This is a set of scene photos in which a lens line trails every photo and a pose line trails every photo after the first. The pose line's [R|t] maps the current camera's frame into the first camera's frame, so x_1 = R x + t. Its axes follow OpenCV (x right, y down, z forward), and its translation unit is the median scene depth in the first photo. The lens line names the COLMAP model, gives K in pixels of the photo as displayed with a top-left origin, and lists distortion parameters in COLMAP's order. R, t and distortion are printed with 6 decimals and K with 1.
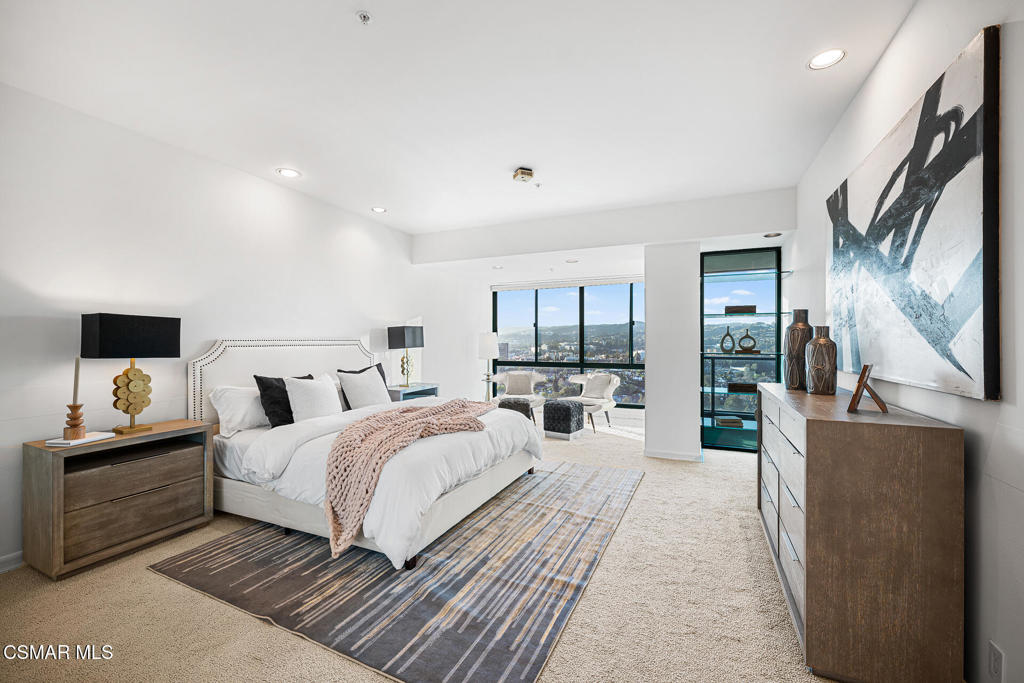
lens RADIAL K [[415.7, 0, 520.6], [0, 415.7, 340.8], [0, 0, 1]] dist [-0.003189, -0.000176]
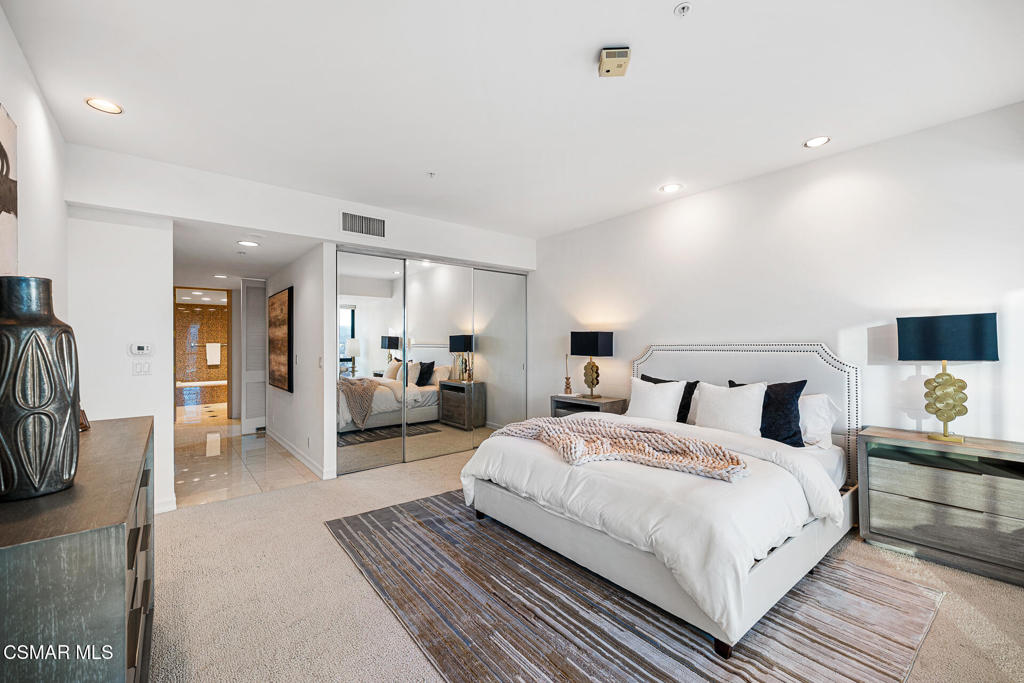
lens RADIAL K [[415.7, 0, 516.8], [0, 415.7, 339.3], [0, 0, 1]] dist [-0.003189, -0.000176]
pose [[-0.463912, -0.002138, -0.885879, 0.698908], [0.012540, 0.999881, -0.008980, -0.015401], [0.885792, -0.015275, -0.463830, 1.393916]]
